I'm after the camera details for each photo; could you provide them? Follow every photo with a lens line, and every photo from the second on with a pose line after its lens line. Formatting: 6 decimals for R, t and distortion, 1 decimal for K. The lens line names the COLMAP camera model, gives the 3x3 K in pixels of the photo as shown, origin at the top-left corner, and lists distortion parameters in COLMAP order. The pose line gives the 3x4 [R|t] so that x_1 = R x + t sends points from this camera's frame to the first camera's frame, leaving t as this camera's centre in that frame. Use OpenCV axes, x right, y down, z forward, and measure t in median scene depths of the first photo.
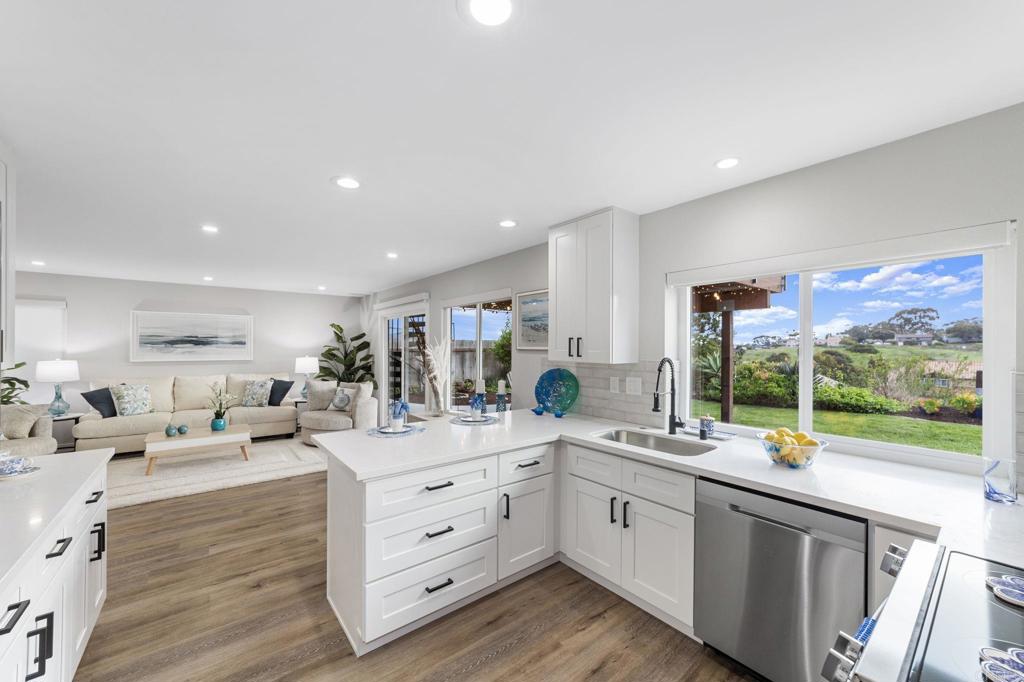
lens RADIAL K [[392.6, 0, 510.4], [0, 392.6, 344.7], [0, 0, 1]] dist [-0.011379, 0.004353]
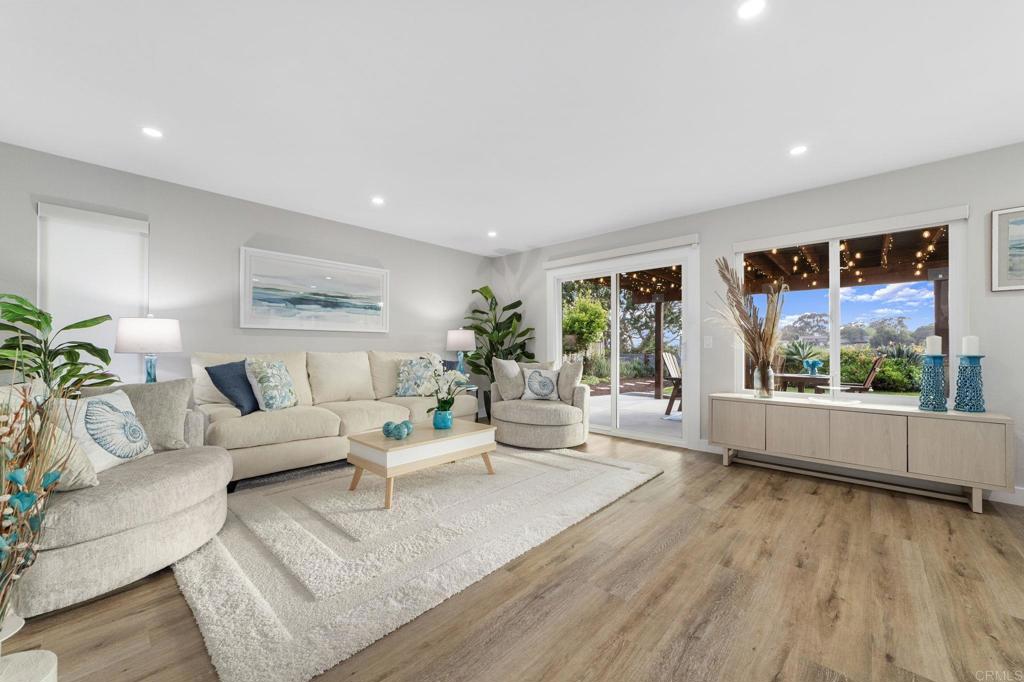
lens RADIAL K [[392.6, 0, 507.1], [0, 392.6, 342.7], [0, 0, 1]] dist [-0.011379, 0.004353]
pose [[0.989114, 0.000159, 0.147148, -0.676839], [0.001196, 0.999958, -0.009119, 0.078888], [-0.147143, 0.009196, 0.989072, 0.326713]]
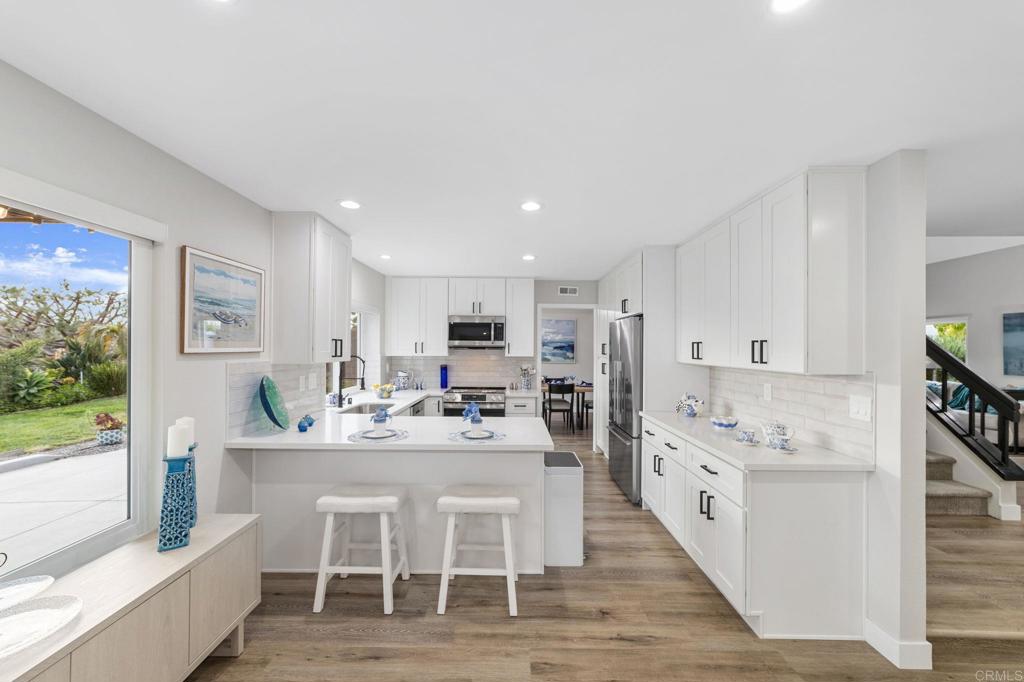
lens RADIAL K [[392.6, 0, 508.5], [0, 392.6, 341.7], [0, 0, 1]] dist [-0.011379, 0.004353]
pose [[-0.772044, 0.000229, 0.635569, -0.475615], [-0.011409, 0.999834, -0.014219, -0.000648], [-0.635467, -0.018229, -0.771913, 0.836013]]
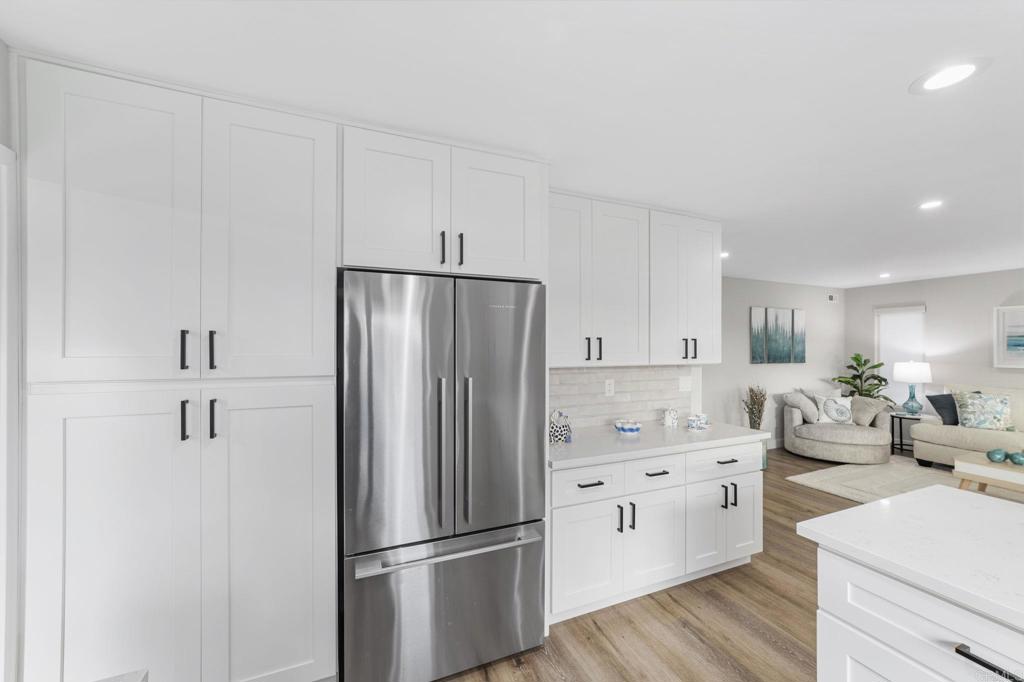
lens RADIAL K [[392.6, 0, 505.2], [0, 392.6, 345.2], [0, 0, 1]] dist [-0.011379, 0.004353]
pose [[-0.280992, -0.005360, -0.959695, 0.152386], [0.001033, 0.999982, -0.005888, -0.000588], [0.959710, -0.002646, -0.280981, 0.223980]]
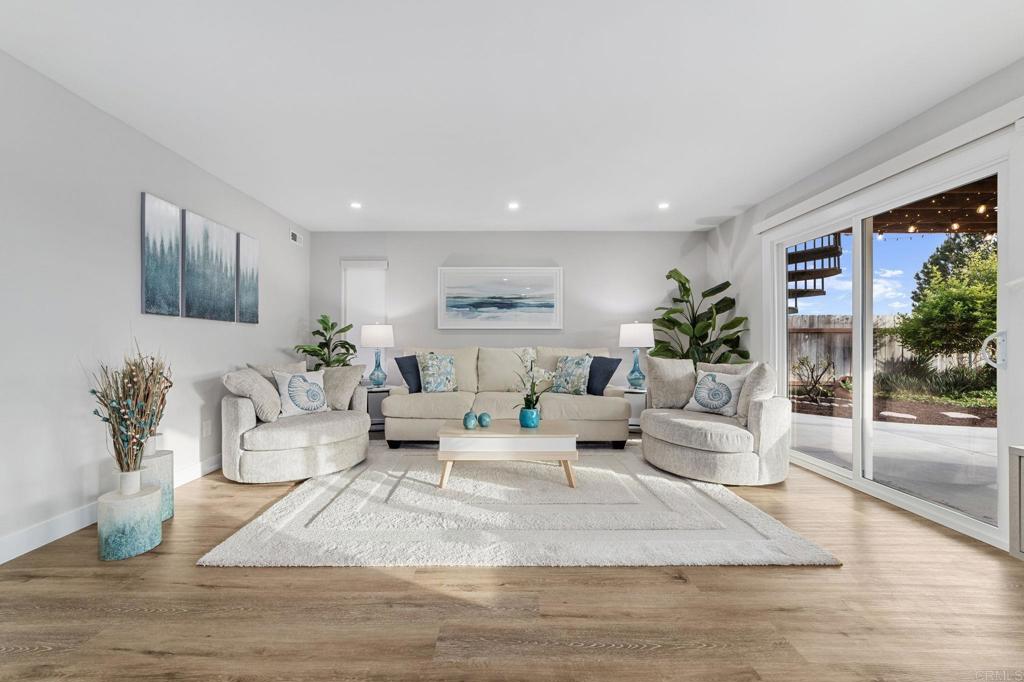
lens RADIAL K [[392.6, 0, 502.7], [0, 392.6, 343.0], [0, 0, 1]] dist [-0.011379, 0.004353]
pose [[0.782979, -0.004645, -0.622031, -0.362742], [0.004781, 0.999988, -0.001449, 0.080472], [0.622030, -0.001839, 0.782991, 0.449907]]
